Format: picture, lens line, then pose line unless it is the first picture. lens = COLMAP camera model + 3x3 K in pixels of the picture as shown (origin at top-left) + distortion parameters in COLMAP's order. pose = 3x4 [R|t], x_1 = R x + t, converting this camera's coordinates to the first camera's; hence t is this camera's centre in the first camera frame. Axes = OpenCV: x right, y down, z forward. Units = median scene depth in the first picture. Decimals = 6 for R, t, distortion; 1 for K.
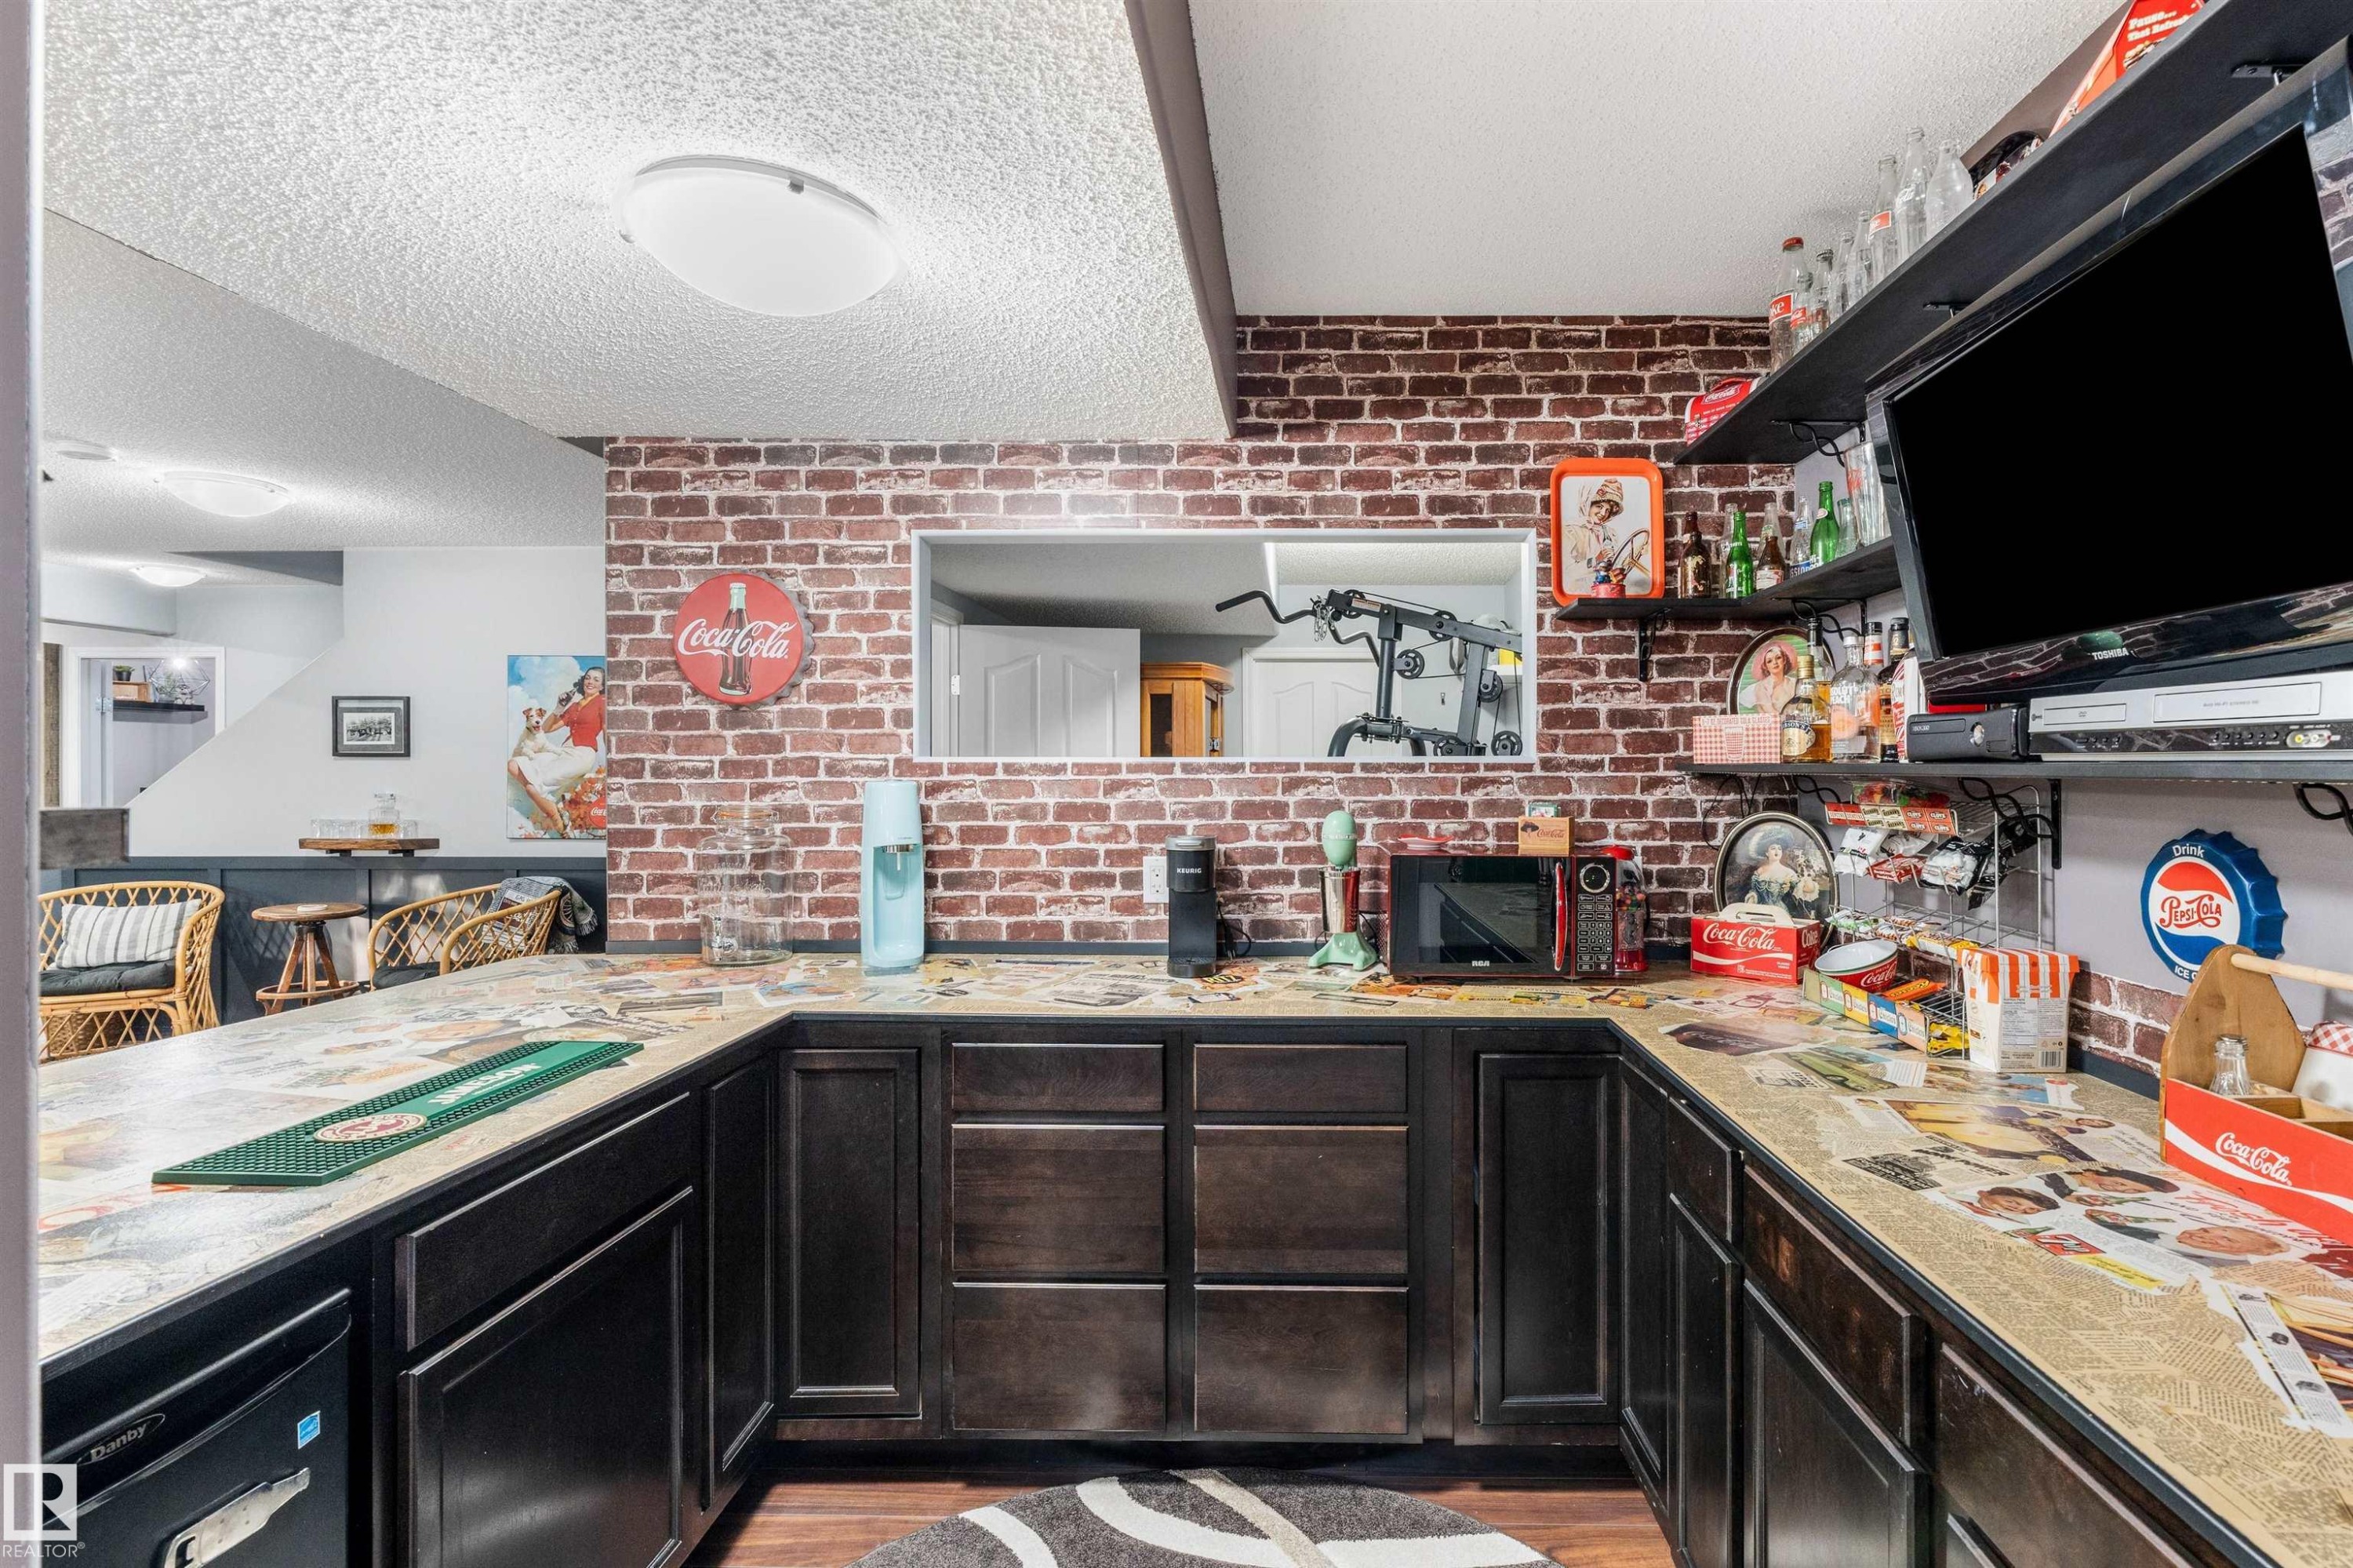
lens RADIAL K [[1064.3, 0, 1249.5], [0, 1064.3, 769.7], [0, 0, 1]] dist [-0.002787, -0.002449]
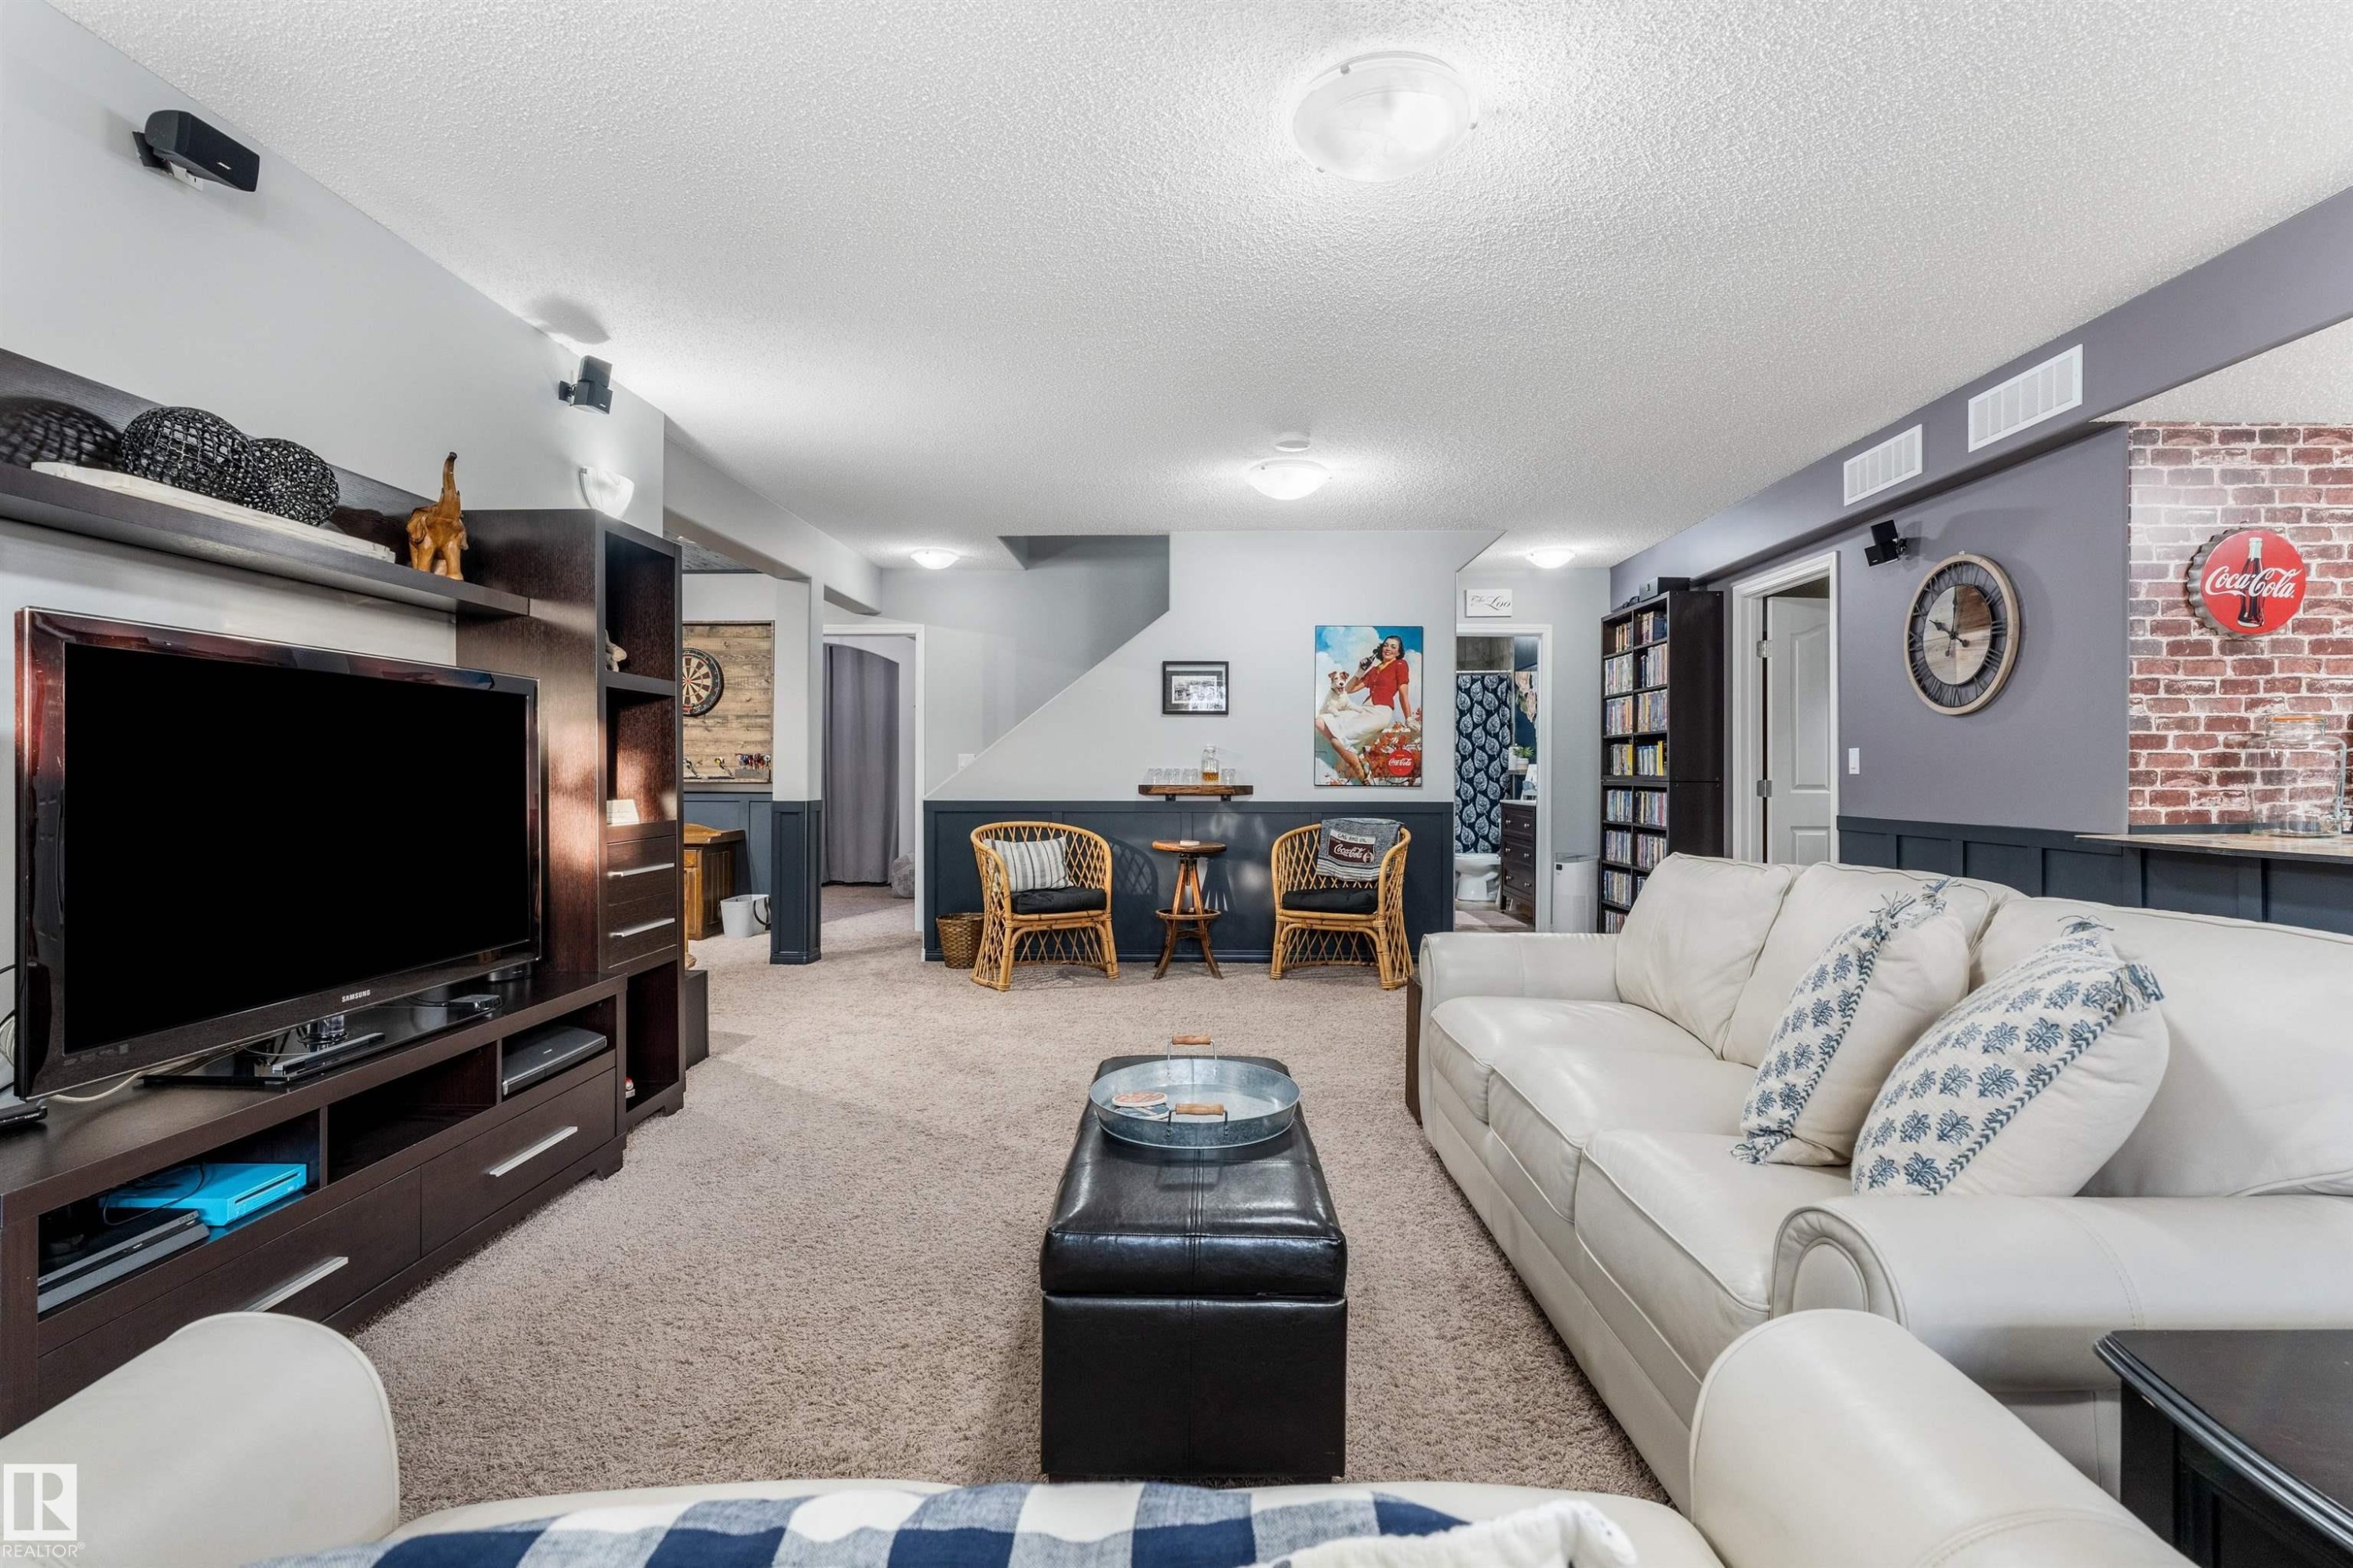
lens RADIAL K [[1064.3, 0, 1165.1], [0, 1064.3, 780.4], [0, 0, 1]] dist [-0.002787, -0.002449]
pose [[0.998567, 0.000104, -0.053516, -1.675068], [0.000559, 0.999923, 0.012365, 0.093660], [0.053513, -0.012377, 0.998490, -0.317718]]
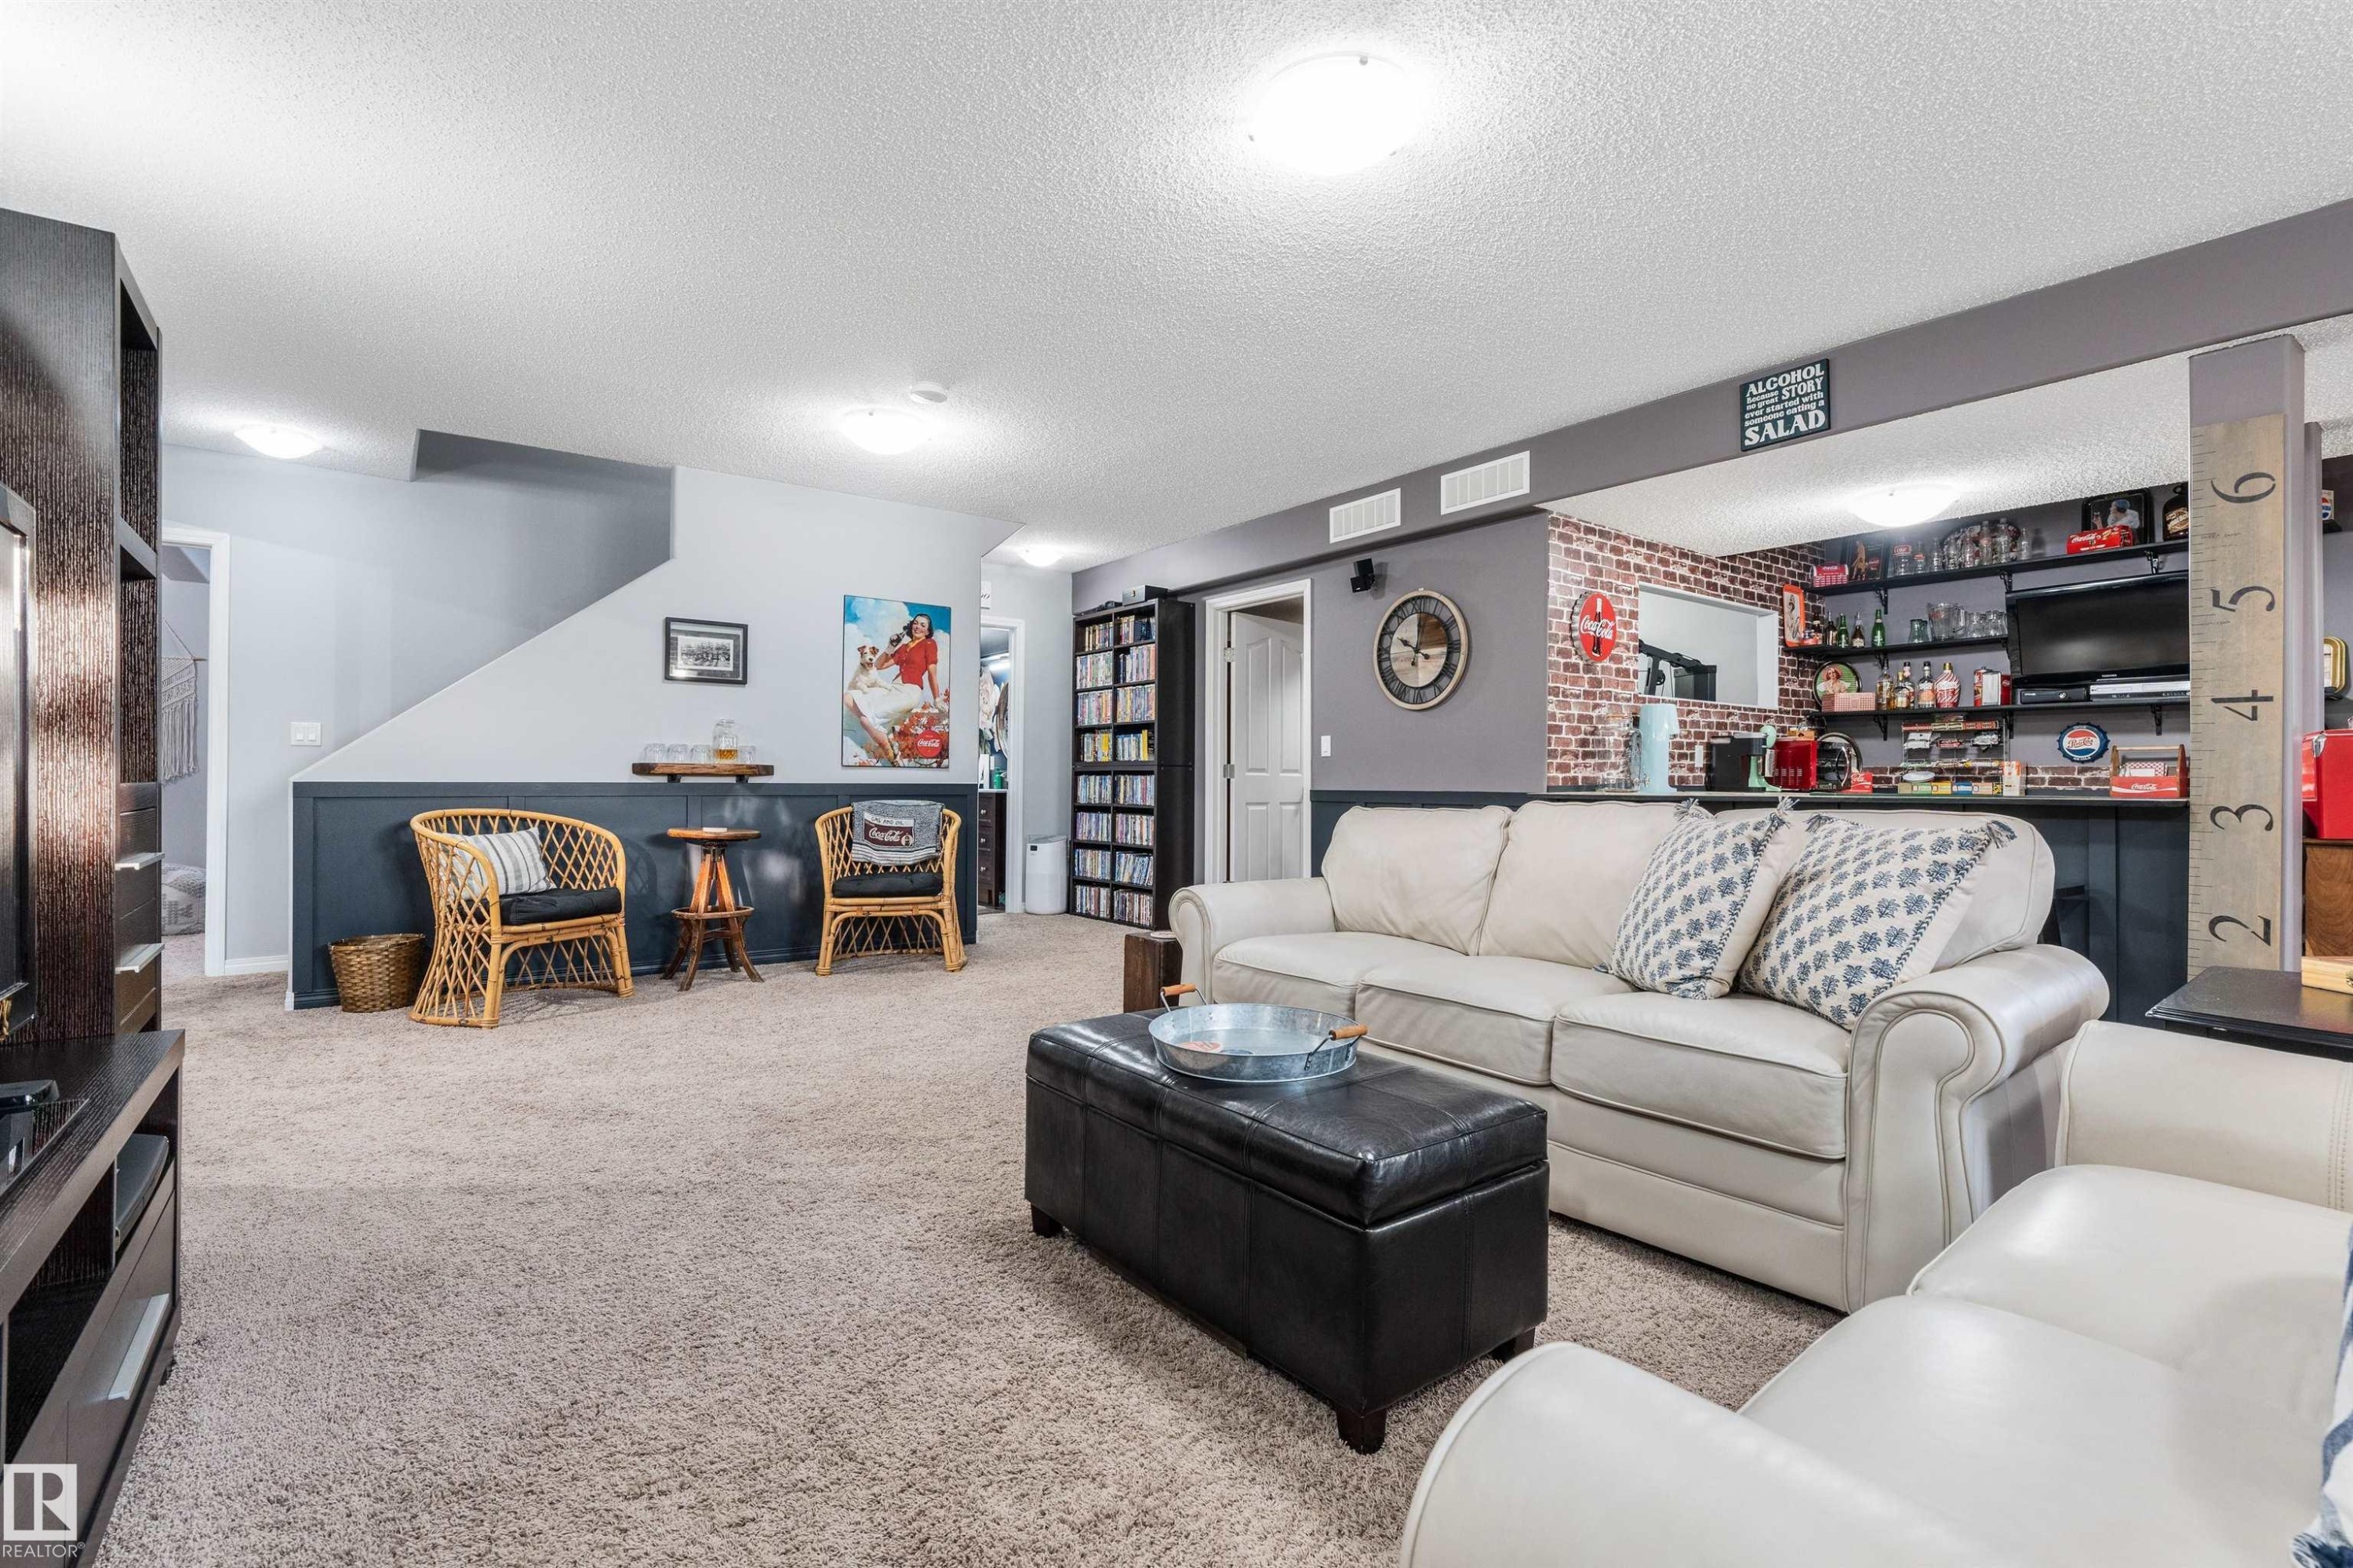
lens RADIAL K [[1064.3, 0, 1170.7], [0, 1064.3, 781.4], [0, 0, 1]] dist [-0.002787, -0.002449]
pose [[0.814390, 0.002634, 0.580312, -2.203237], [-0.007542, 0.999953, 0.006045, 0.148813], [-0.580269, -0.009300, 0.814372, -0.125758]]
